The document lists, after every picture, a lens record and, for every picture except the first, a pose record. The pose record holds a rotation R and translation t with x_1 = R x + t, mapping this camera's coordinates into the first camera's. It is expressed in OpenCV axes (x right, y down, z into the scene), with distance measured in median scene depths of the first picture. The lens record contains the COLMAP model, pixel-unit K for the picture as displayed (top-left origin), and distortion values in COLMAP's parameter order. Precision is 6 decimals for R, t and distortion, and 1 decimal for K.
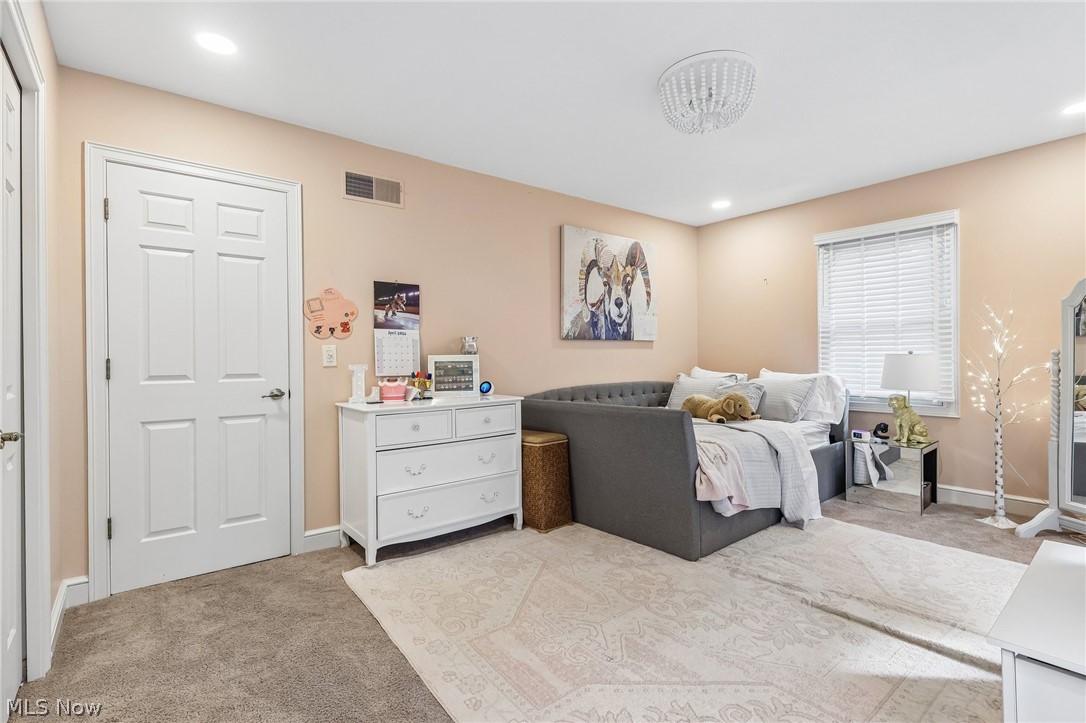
lens RADIAL K [[511.2, 0, 538.3], [0, 511.2, 349.7], [0, 0, 1]] dist [-0.001130, 0.000439]
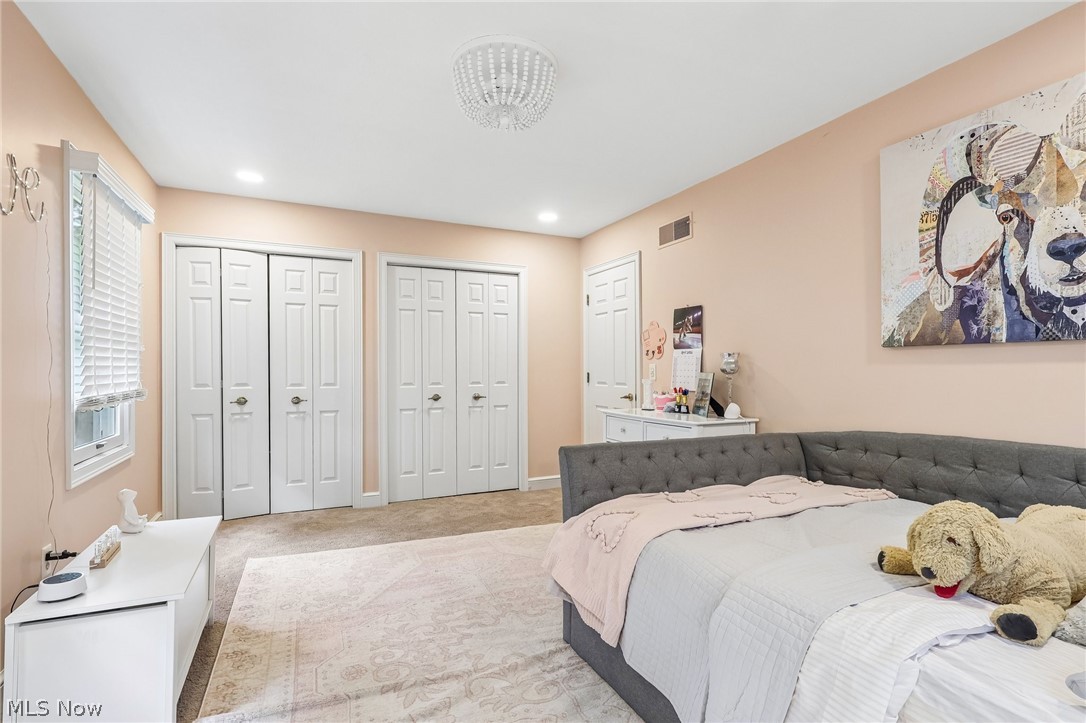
lens RADIAL K [[511.2, 0, 537.8], [0, 511.2, 366.9], [0, 0, 1]] dist [-0.001130, 0.000439]
pose [[-0.241025, 0.006020, -0.970500, 0.697219], [0.018408, 0.999829, 0.001631, -0.006512], [0.970344, -0.017472, -0.241095, 0.746640]]
